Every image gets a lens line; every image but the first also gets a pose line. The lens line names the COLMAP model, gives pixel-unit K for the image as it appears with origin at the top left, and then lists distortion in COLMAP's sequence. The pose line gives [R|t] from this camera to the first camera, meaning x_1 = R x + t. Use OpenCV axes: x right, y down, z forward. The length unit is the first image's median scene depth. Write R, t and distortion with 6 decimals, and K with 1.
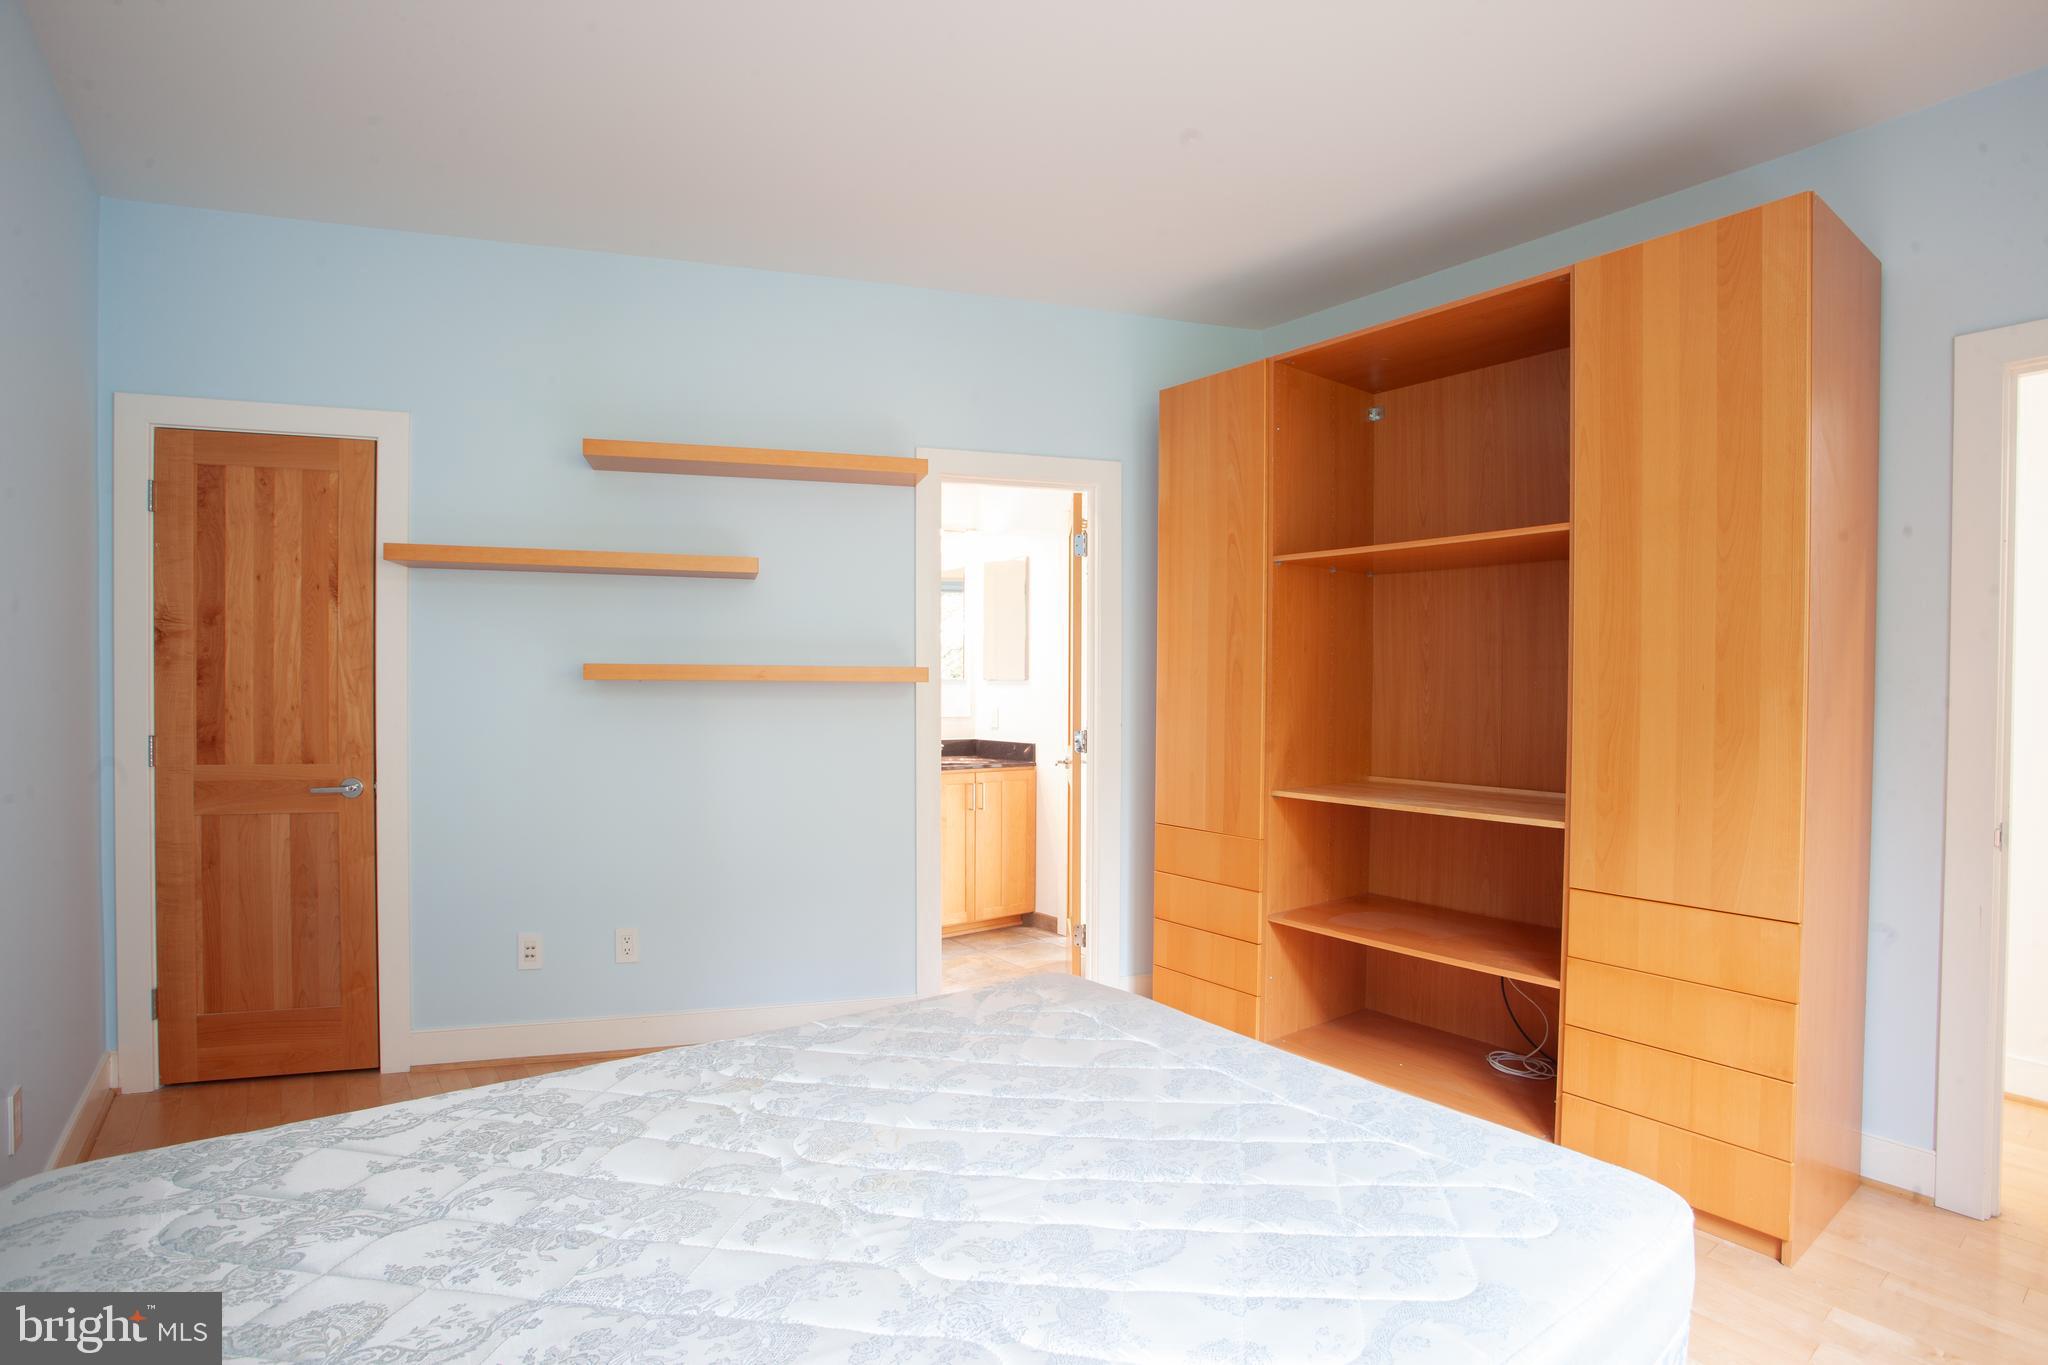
lens RADIAL K [[994.4, 0, 1034.9], [0, 994.4, 694.7], [0, 0, 1]] dist [-0.082805, 0.038457]
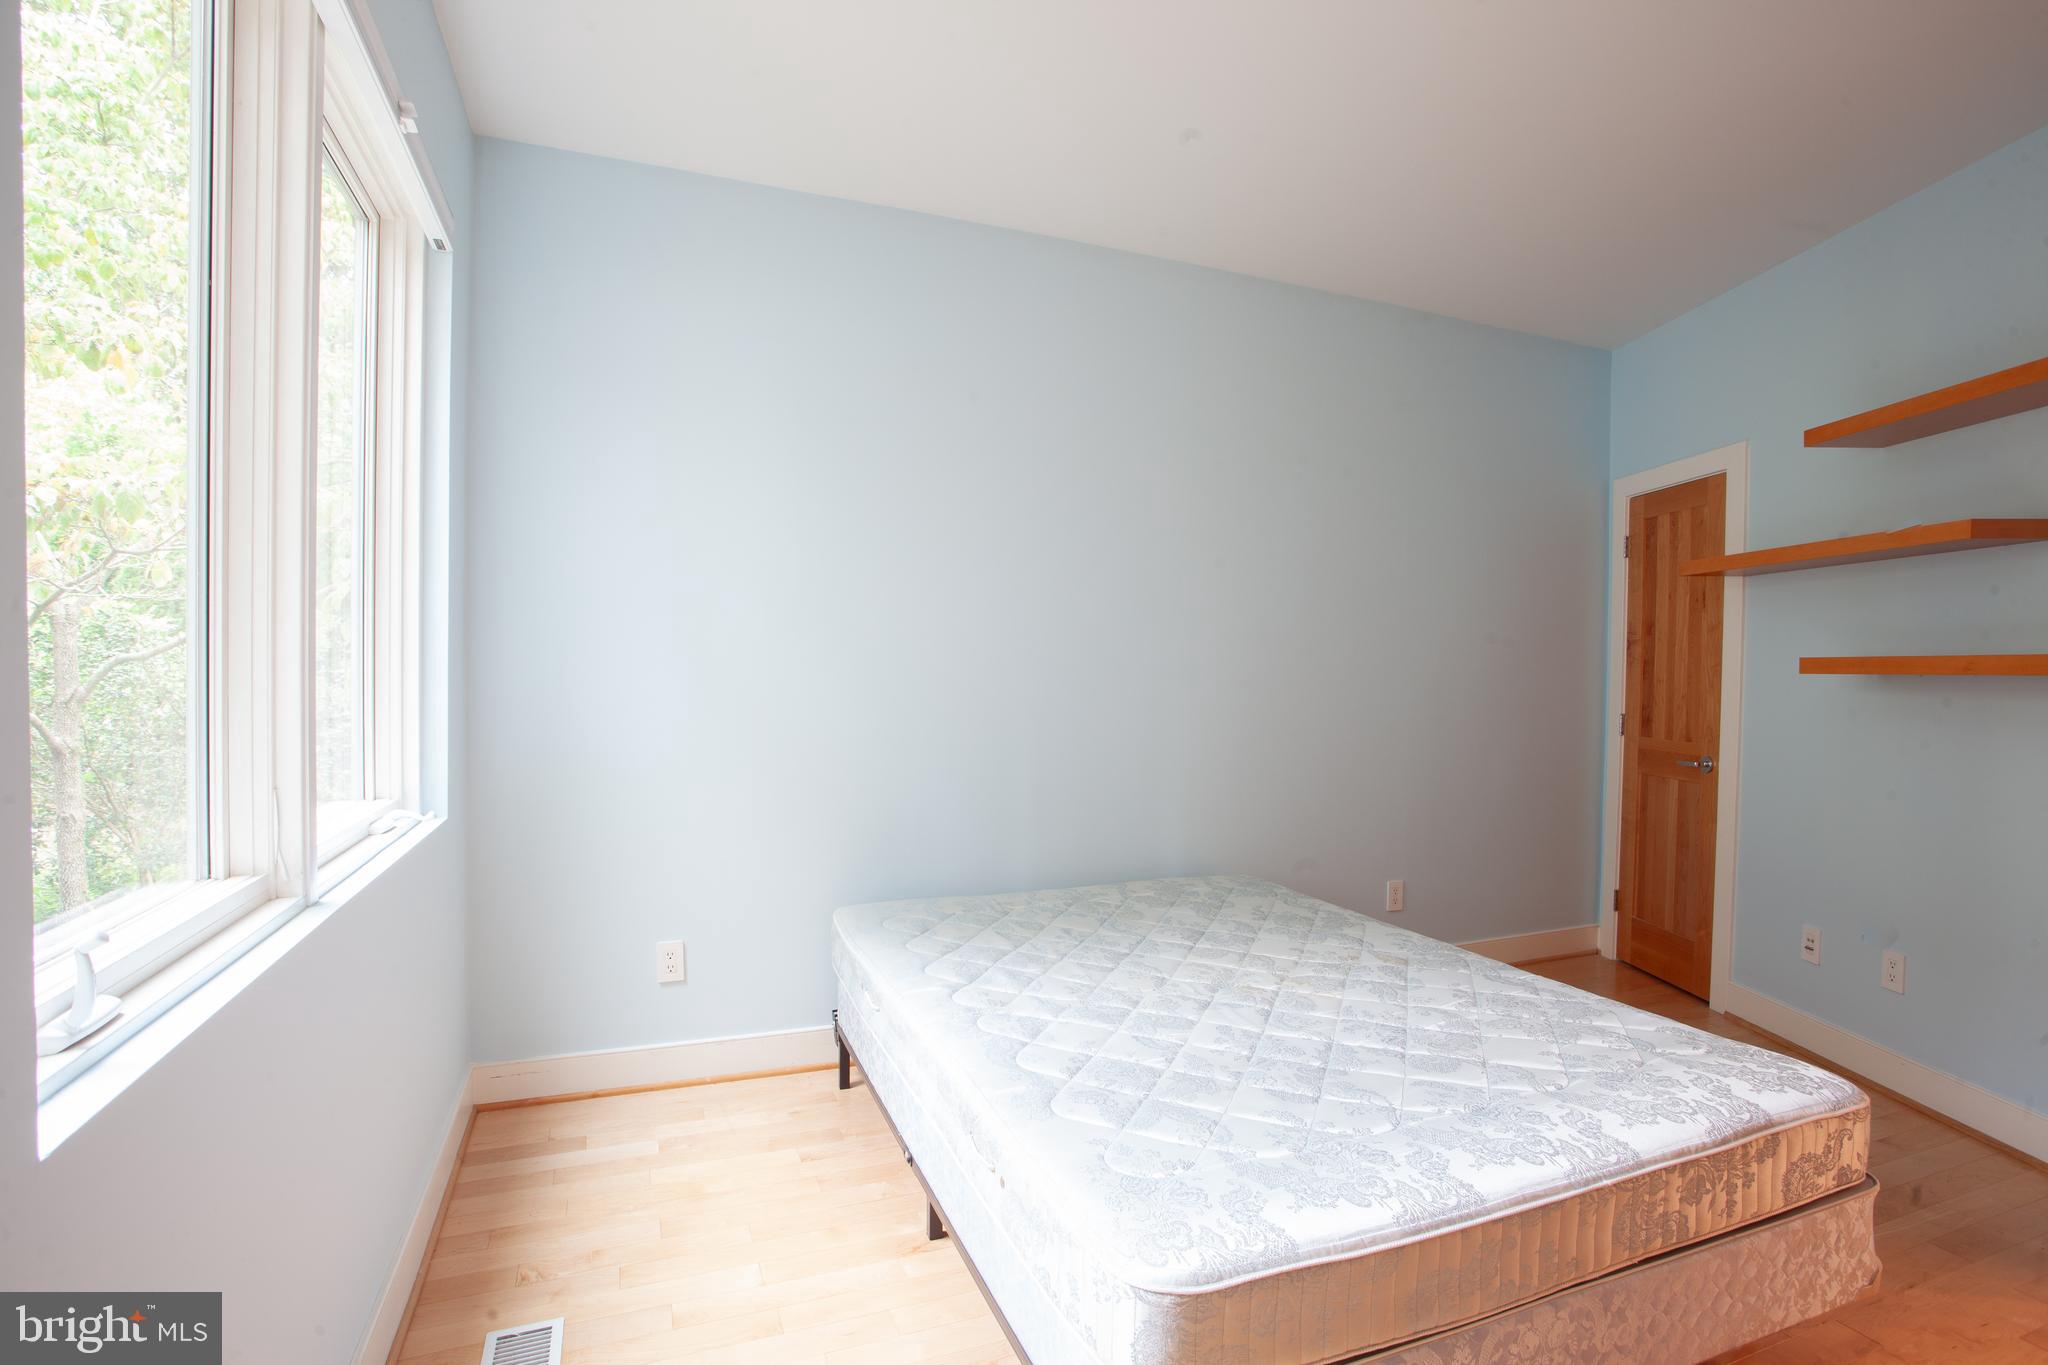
lens RADIAL K [[994.4, 0, 1034.9], [0, 994.4, 694.7], [0, 0, 1]] dist [-0.082805, 0.038457]
pose [[-0.255454, 0.017412, -0.966664, 0.688131], [-0.020487, 0.999516, 0.023418, -0.002085], [0.966604, 0.025786, -0.254974, 0.499060]]
